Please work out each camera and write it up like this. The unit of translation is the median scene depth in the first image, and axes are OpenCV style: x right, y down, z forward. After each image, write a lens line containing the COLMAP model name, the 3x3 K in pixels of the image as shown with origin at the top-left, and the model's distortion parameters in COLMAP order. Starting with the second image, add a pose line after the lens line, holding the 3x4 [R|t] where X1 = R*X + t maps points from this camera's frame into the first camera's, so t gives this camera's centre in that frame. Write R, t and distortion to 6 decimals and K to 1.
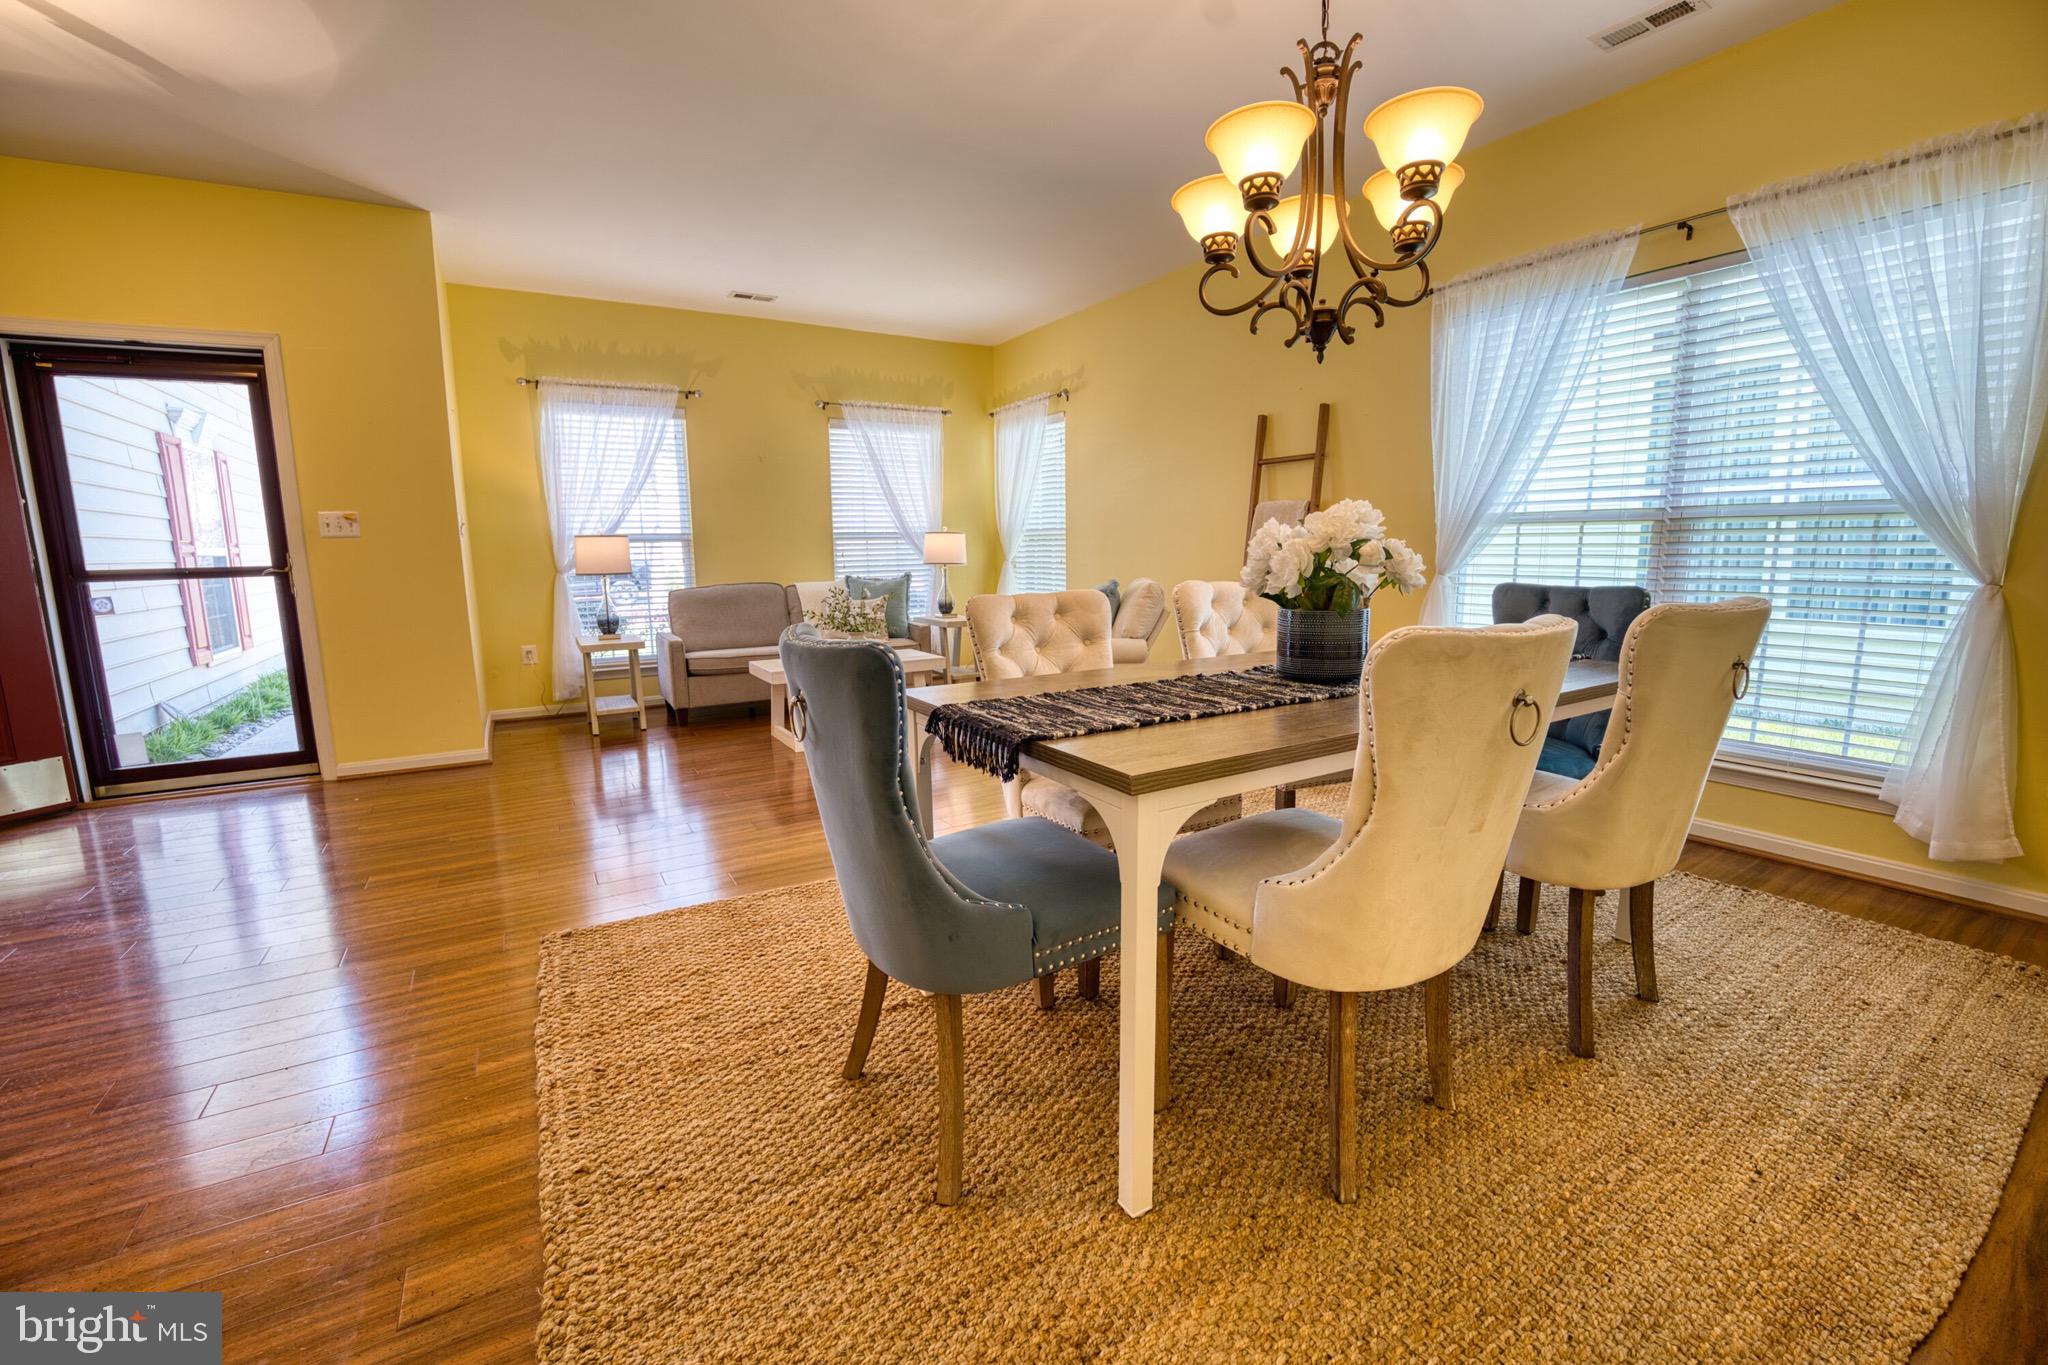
lens RADIAL K [[838.0, 0, 1025.3], [0, 838.0, 688.1], [0, 0, 1]] dist [-0.047642, 0.006474]
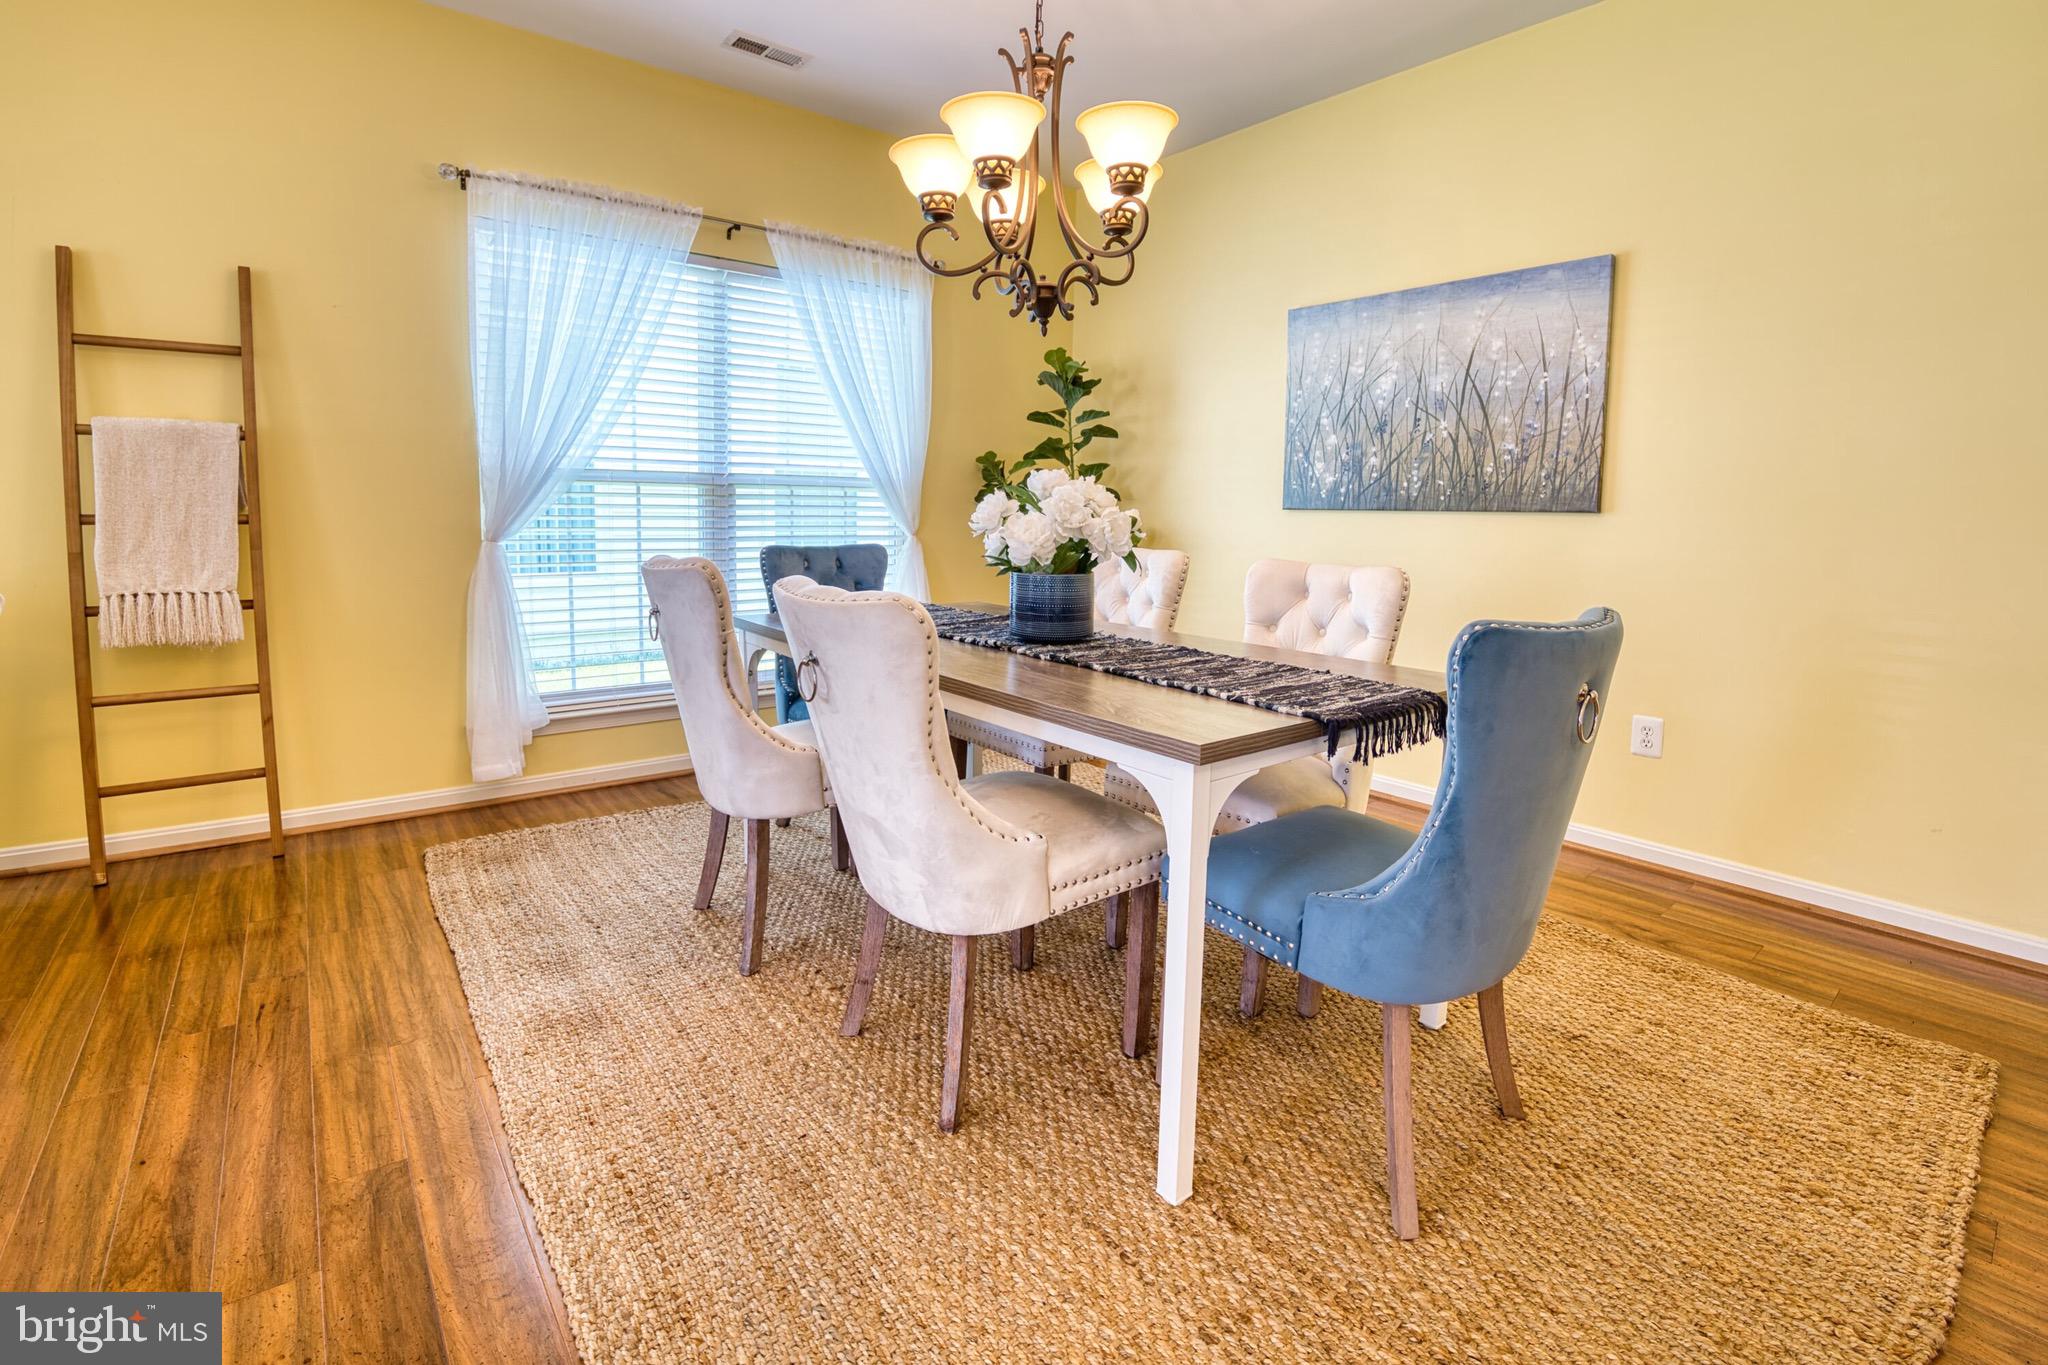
lens RADIAL K [[913.7, 0, 1024.4], [0, 913.7, 599.6], [0, 0, 1]] dist [-0.063364, 0.007715]
pose [[-0.134091, -0.086060, 0.987225, -0.387093], [0.146731, 0.983516, 0.105667, -0.097687], [-0.980046, 0.159026, -0.119253, 0.610408]]
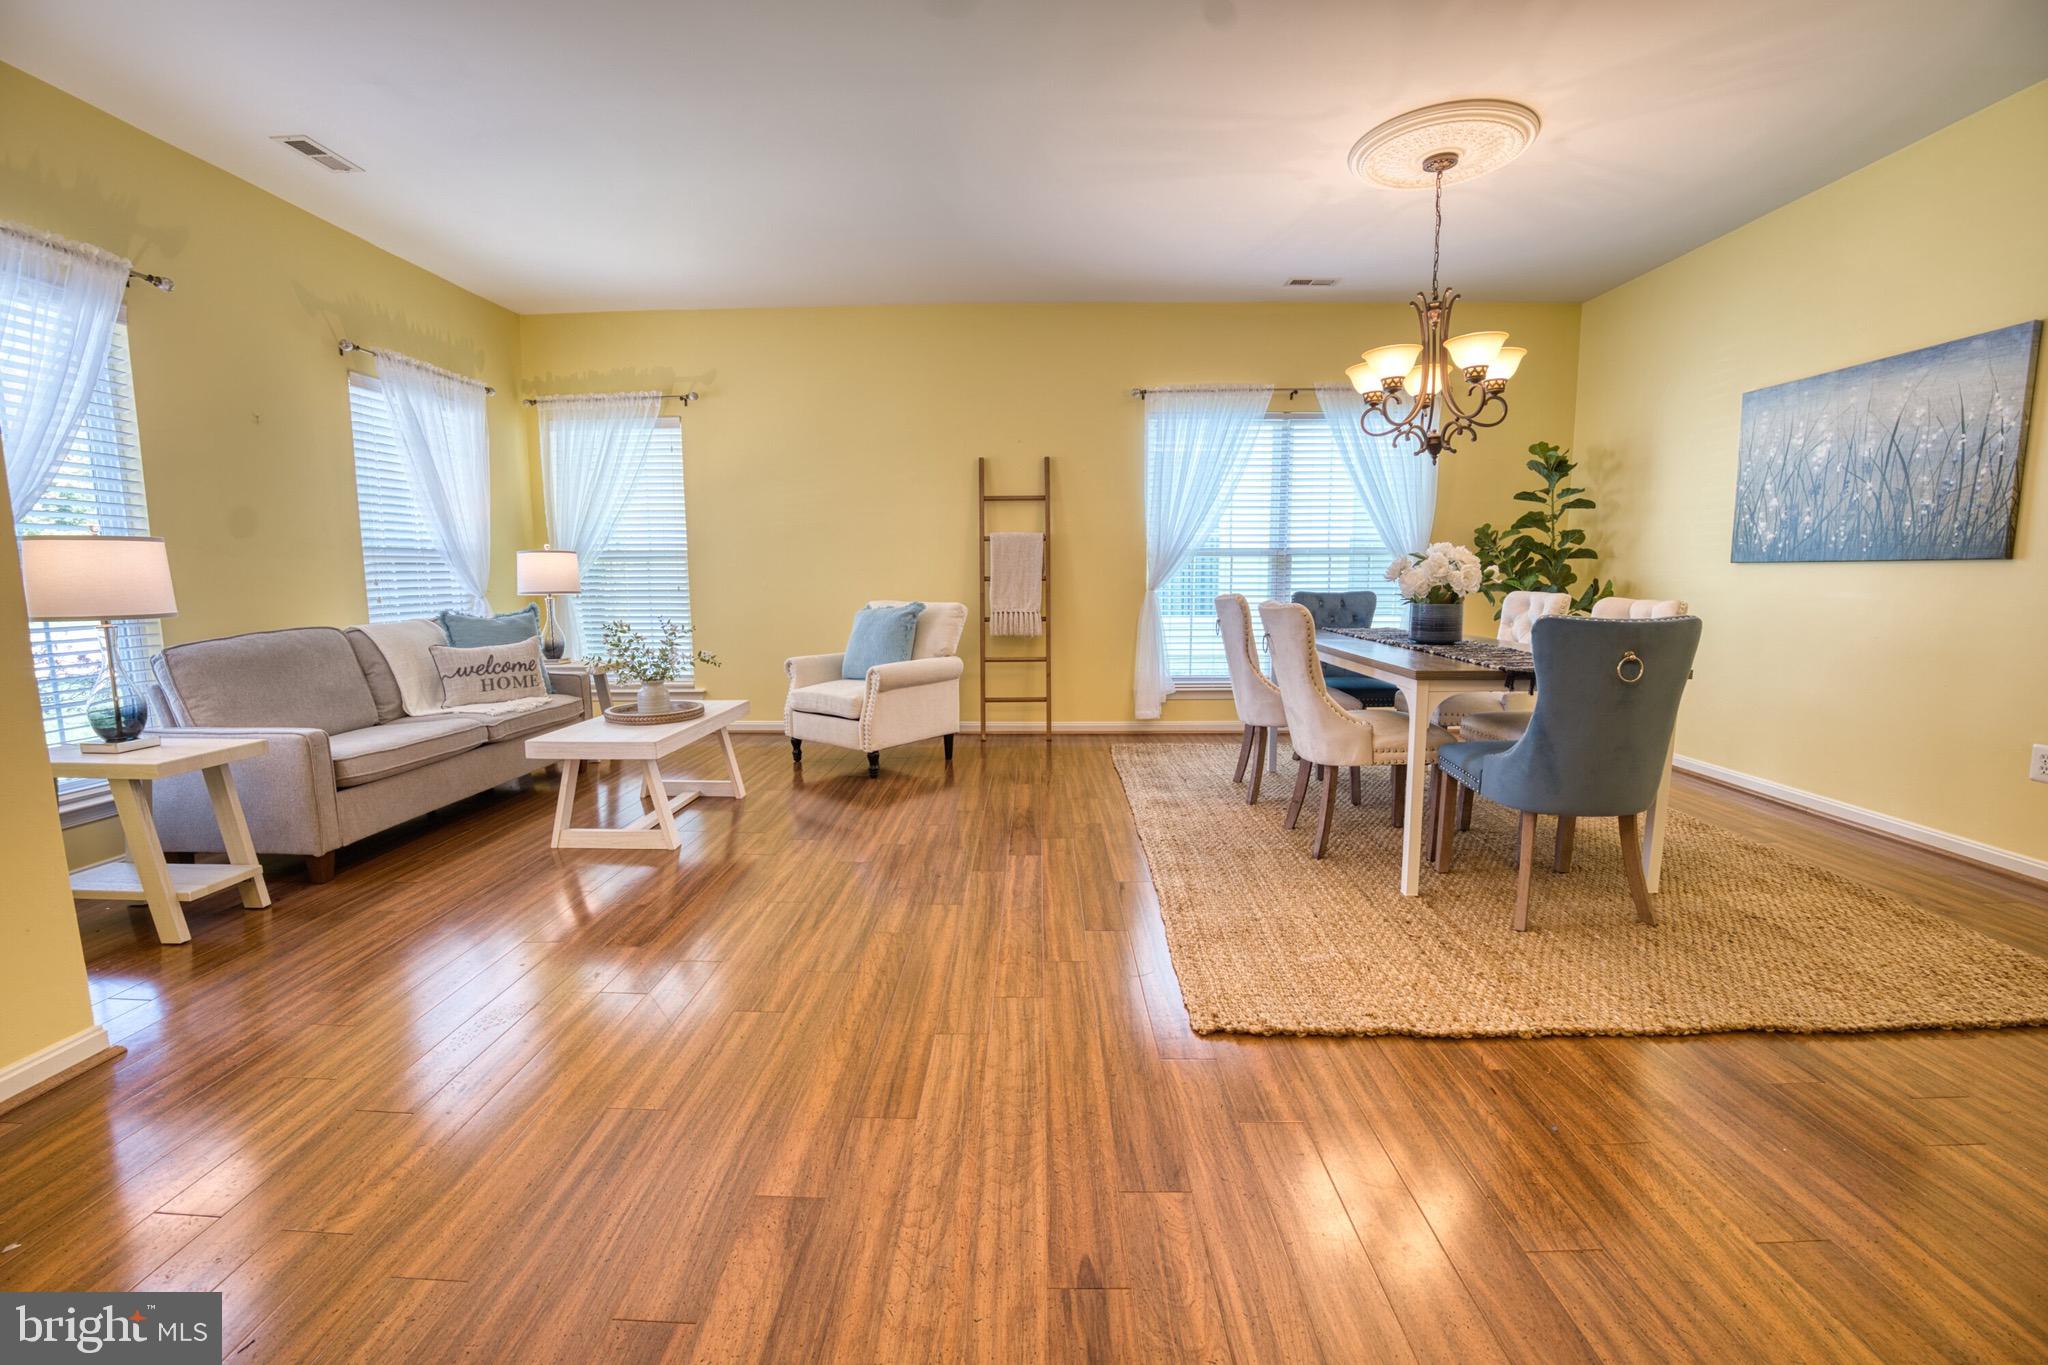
lens RADIAL K [[838.0, 0, 1025.3], [0, 838.0, 688.1], [0, 0, 1]] dist [-0.047642, 0.006474]
pose [[0.532724, -0.108012, 0.839368, -0.824248], [0.139102, 0.989508, 0.039048, -0.055974], [-0.834779, 0.095956, 0.542160, 0.410733]]
